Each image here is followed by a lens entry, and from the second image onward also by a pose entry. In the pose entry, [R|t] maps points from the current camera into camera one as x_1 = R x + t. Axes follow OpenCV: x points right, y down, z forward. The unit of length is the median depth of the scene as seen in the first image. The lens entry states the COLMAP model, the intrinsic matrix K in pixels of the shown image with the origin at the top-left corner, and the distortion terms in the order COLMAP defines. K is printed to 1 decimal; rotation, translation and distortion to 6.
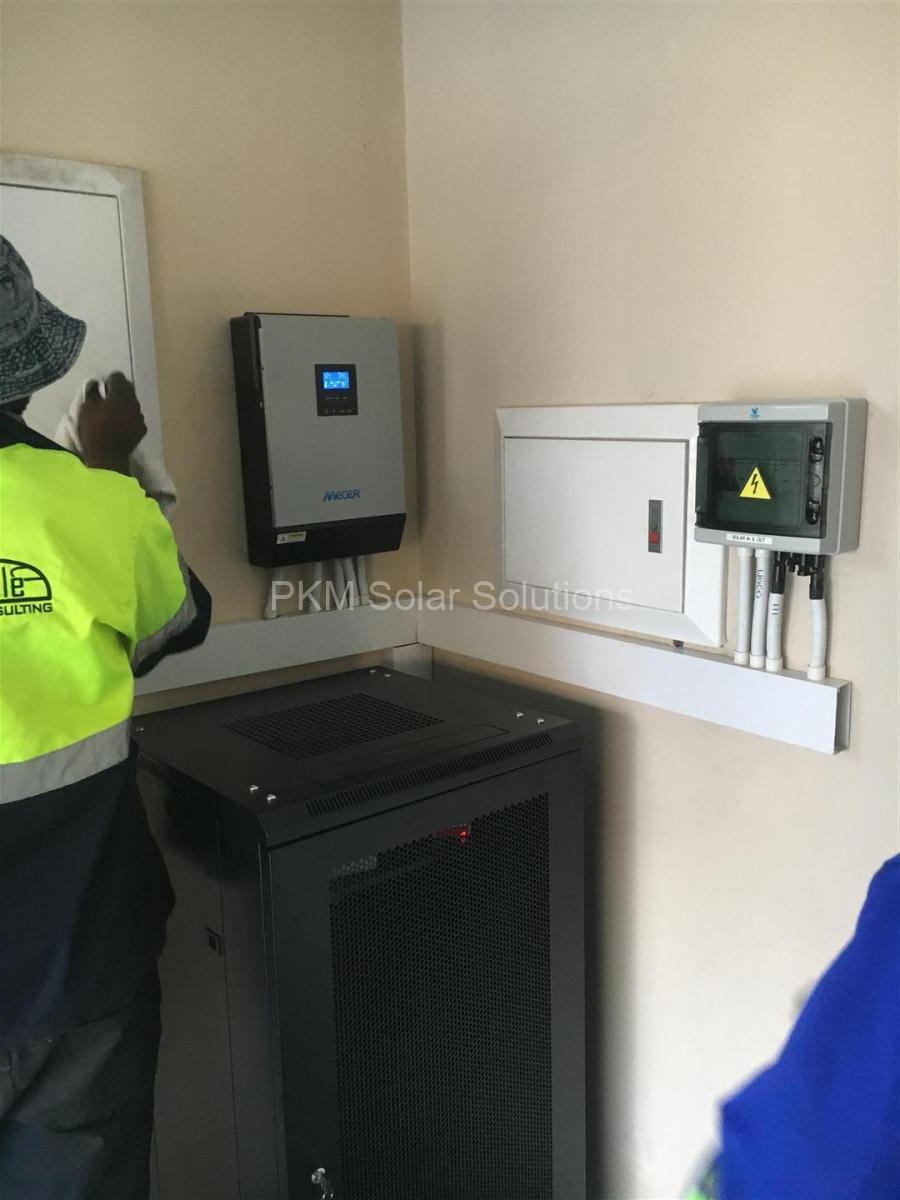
lens RADIAL K [[1017.4, 0, 450.0], [0, 1017.4, 600.0], [0, 0, 1]] dist [0.028421, -0.021548]
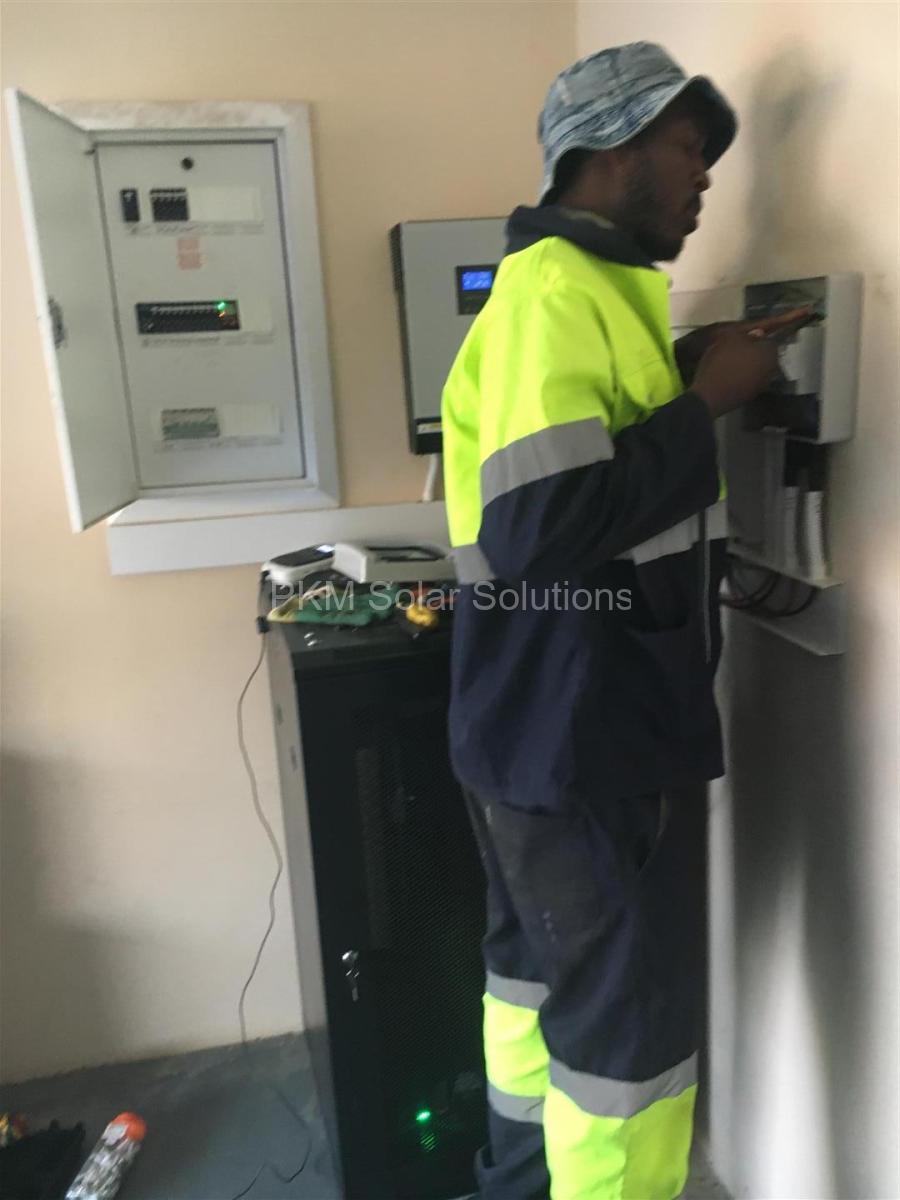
lens RADIAL K [[1017.4, 0, 450.0], [0, 1017.4, 600.0], [0, 0, 1]] dist [0.028421, -0.021548]
pose [[0.903966, 0.079823, -0.420088, 0.385954], [-0.042781, 0.994376, 0.096887, 0.018812], [0.425459, -0.069611, 0.902296, -0.006625]]
